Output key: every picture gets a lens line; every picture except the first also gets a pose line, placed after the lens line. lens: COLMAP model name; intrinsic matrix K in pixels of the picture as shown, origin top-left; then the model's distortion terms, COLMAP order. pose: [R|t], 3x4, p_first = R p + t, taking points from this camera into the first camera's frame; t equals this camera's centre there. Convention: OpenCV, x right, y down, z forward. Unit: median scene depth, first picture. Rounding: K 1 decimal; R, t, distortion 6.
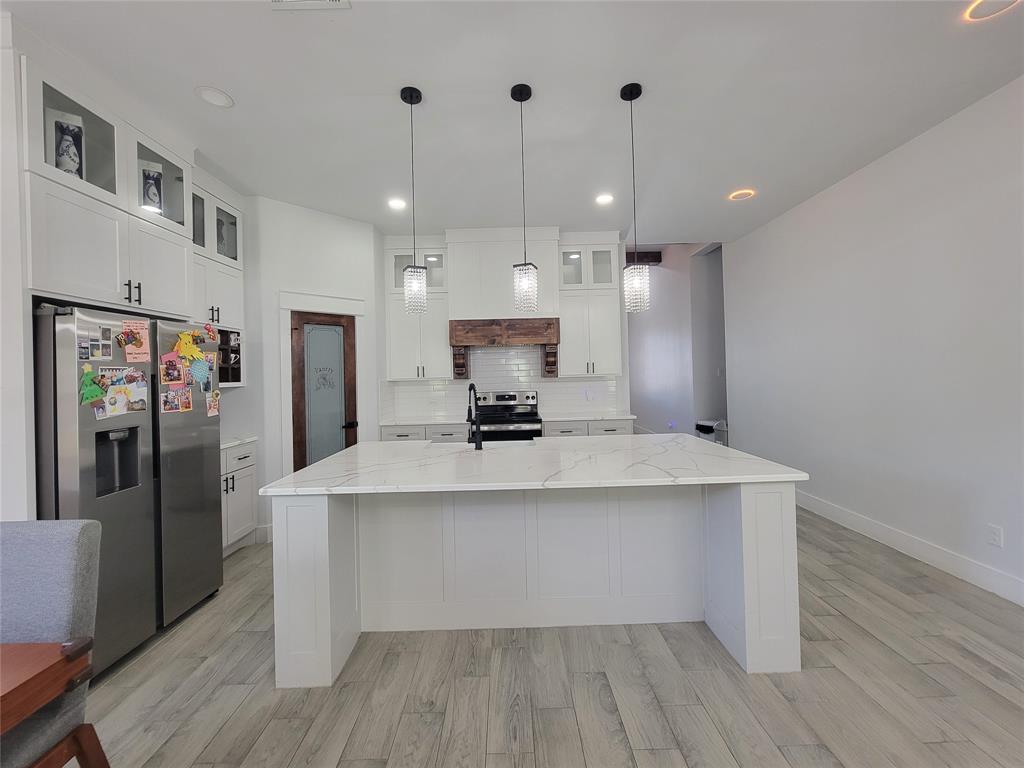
lens RADIAL K [[415.5, 0, 508.5], [0, 415.5, 370.2], [0, 0, 1]] dist [-0.004495, 0.000338]
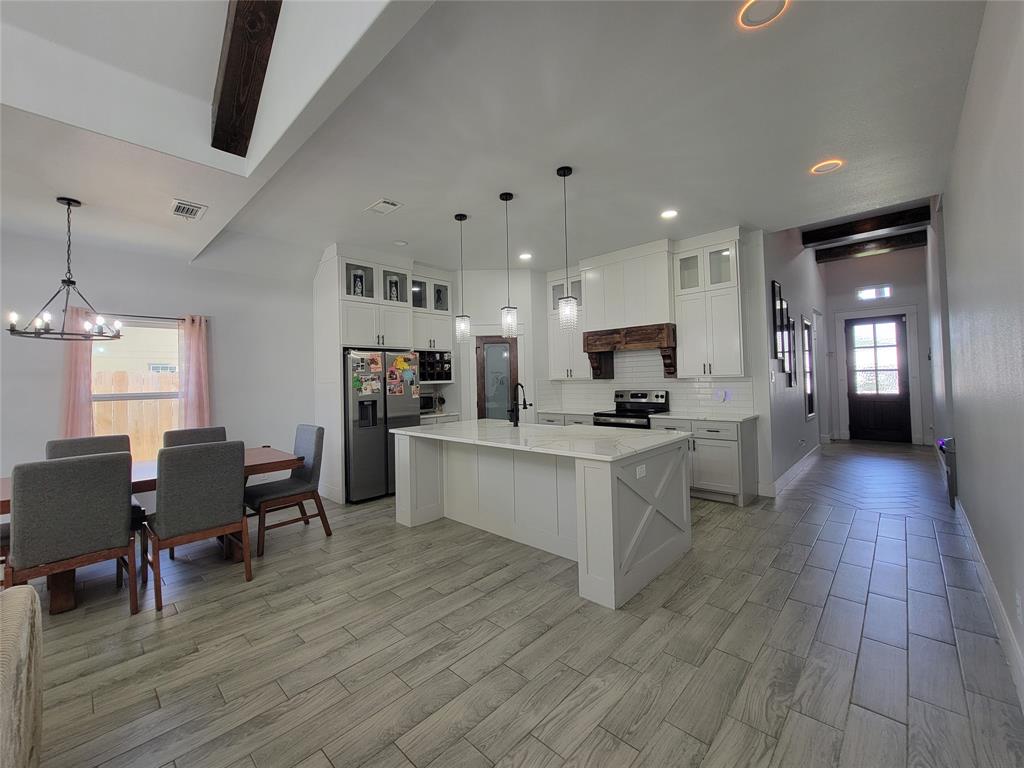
lens RADIAL K [[415.5, 0, 508.5], [0, 415.5, 370.2], [0, 0, 1]] dist [-0.004495, 0.000338]
pose [[0.718016, -0.008298, -0.695977, 1.036058], [0.012595, 0.999920, 0.001071, -0.018015], [0.695913, -0.009535, 0.718063, -0.111762]]
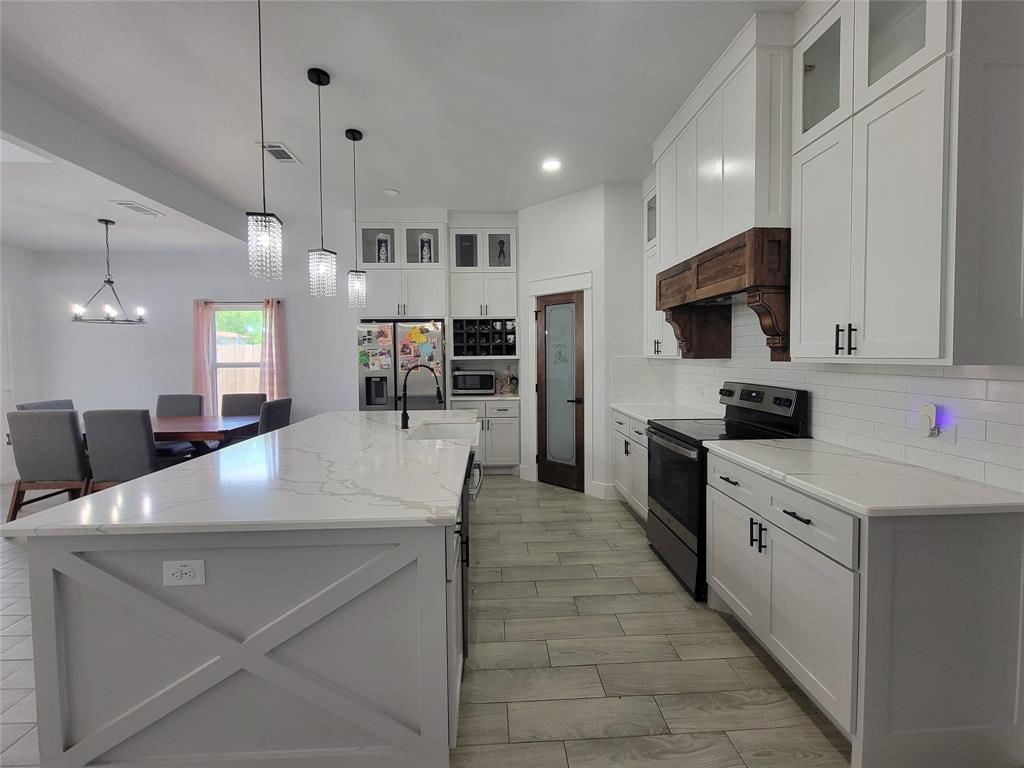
lens RADIAL K [[415.5, 0, 508.5], [0, 415.5, 370.2], [0, 0, 1]] dist [-0.004495, 0.000338]
pose [[0.038356, 0.061151, -0.997391, 1.013216], [0.017616, 0.997929, 0.061862, -0.011432], [0.999109, -0.019943, 0.037199, 1.307507]]
